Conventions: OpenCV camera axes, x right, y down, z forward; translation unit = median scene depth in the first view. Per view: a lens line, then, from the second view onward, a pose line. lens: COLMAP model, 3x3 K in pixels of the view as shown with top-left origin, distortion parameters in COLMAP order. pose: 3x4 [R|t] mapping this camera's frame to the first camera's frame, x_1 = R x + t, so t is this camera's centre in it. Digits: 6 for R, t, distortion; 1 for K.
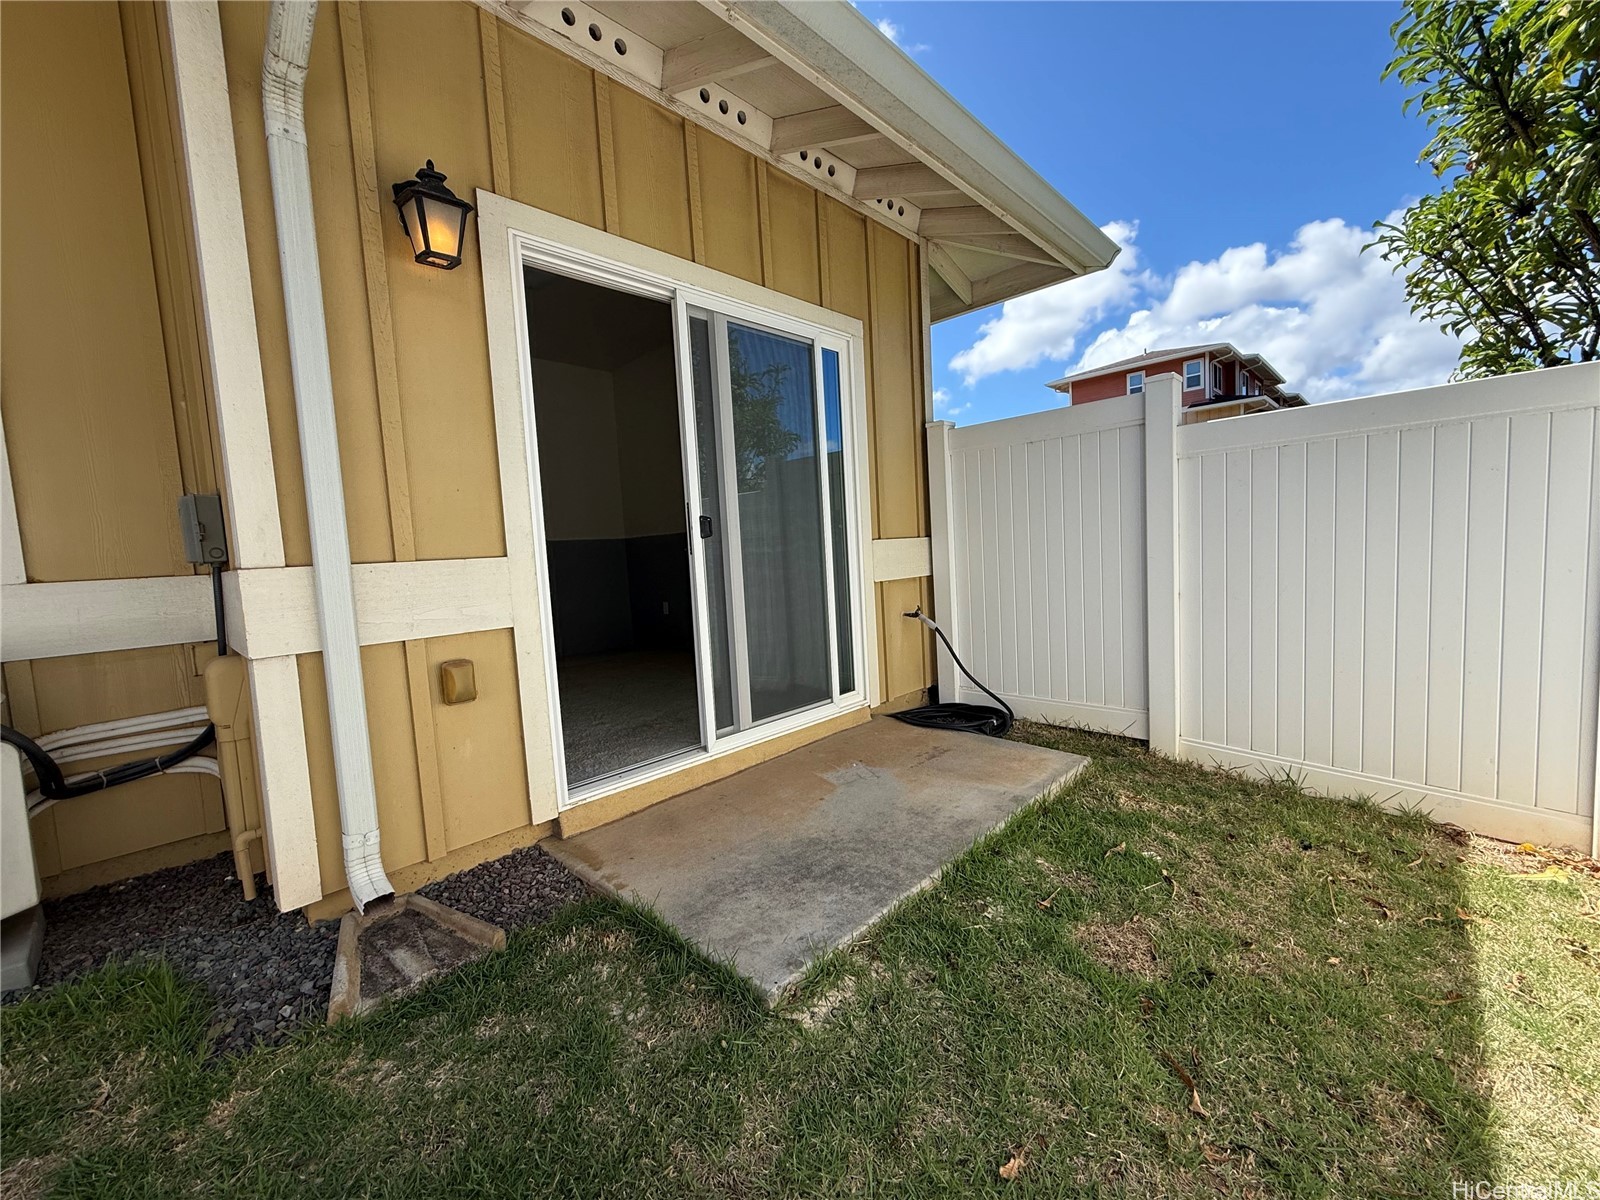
lens RADIAL K [[640.9, 0, 796.2], [0, 640.9, 597.4], [0, 0, 1]] dist [-0.001807, -0.000130]
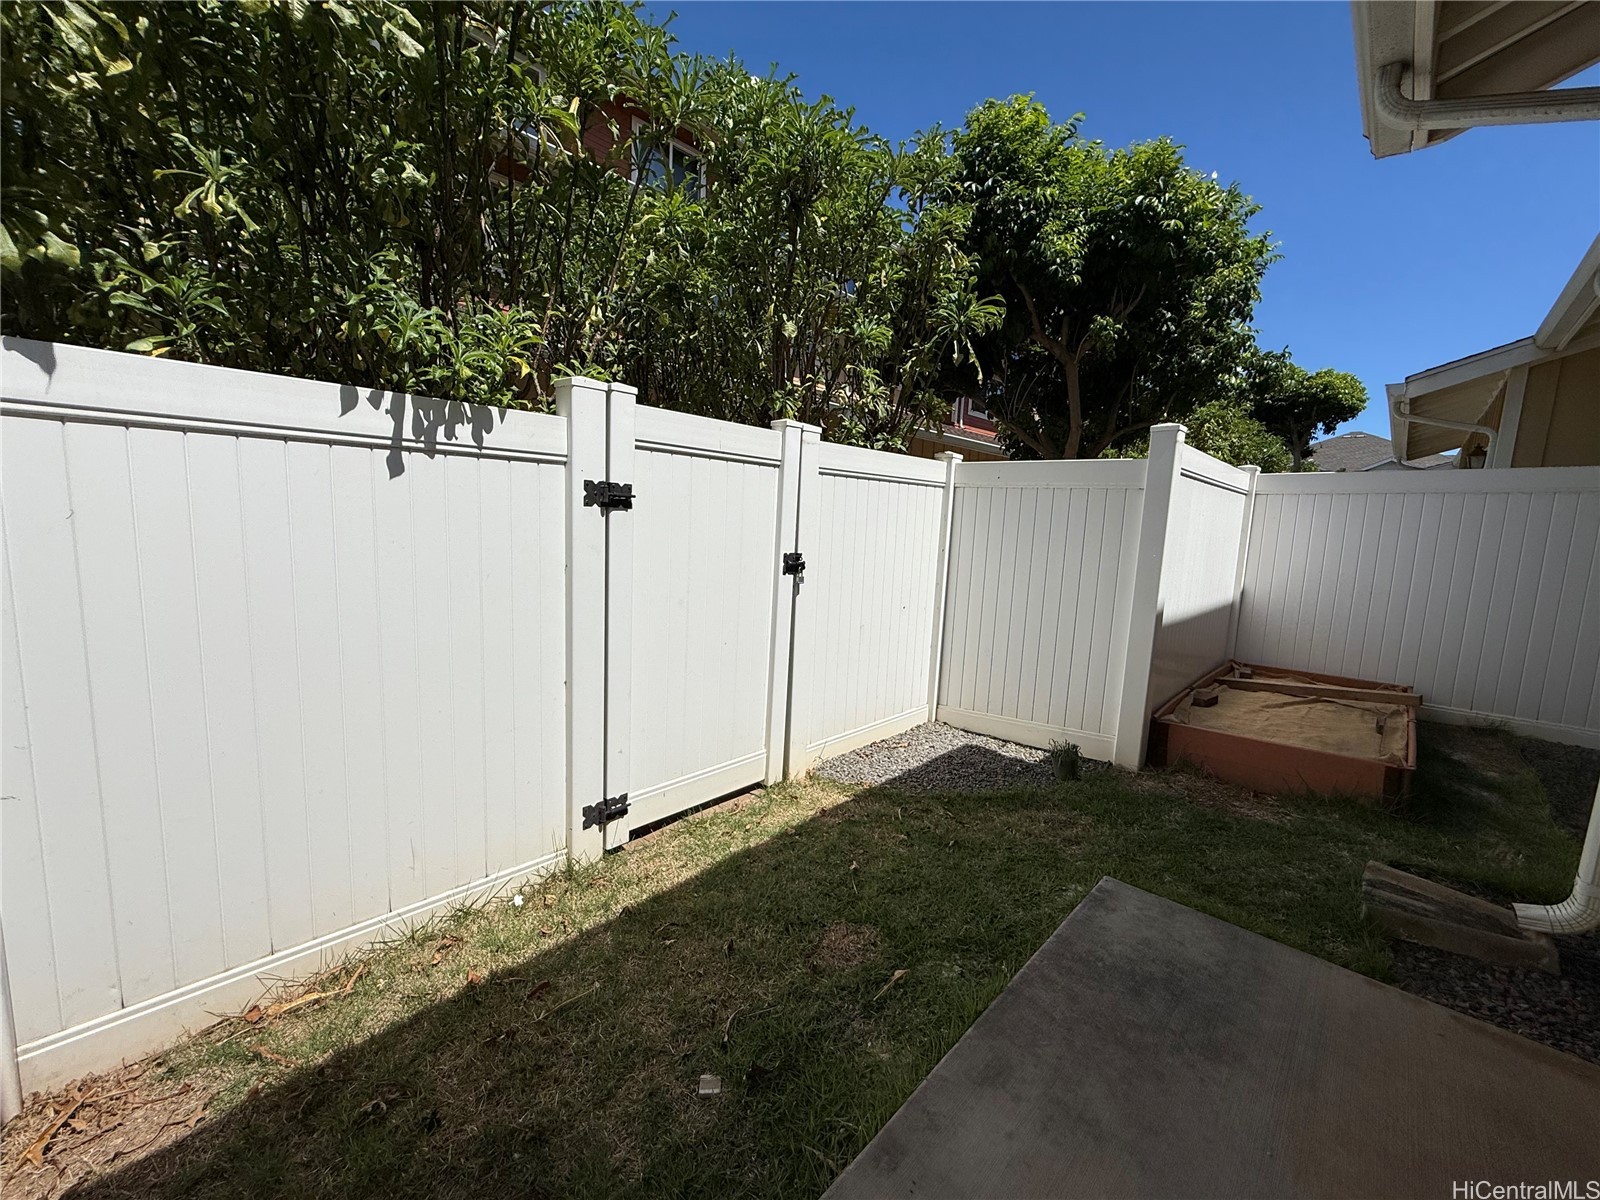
lens RADIAL K [[640.9, 0, 796.2], [0, 640.9, 597.4], [0, 0, 1]] dist [-0.001807, -0.000130]
pose [[-0.999843, 0.014344, -0.010432, 0.550119], [0.011853, 0.977931, 0.208590, -0.276938], [0.013194, 0.208434, -0.977947, 1.837315]]
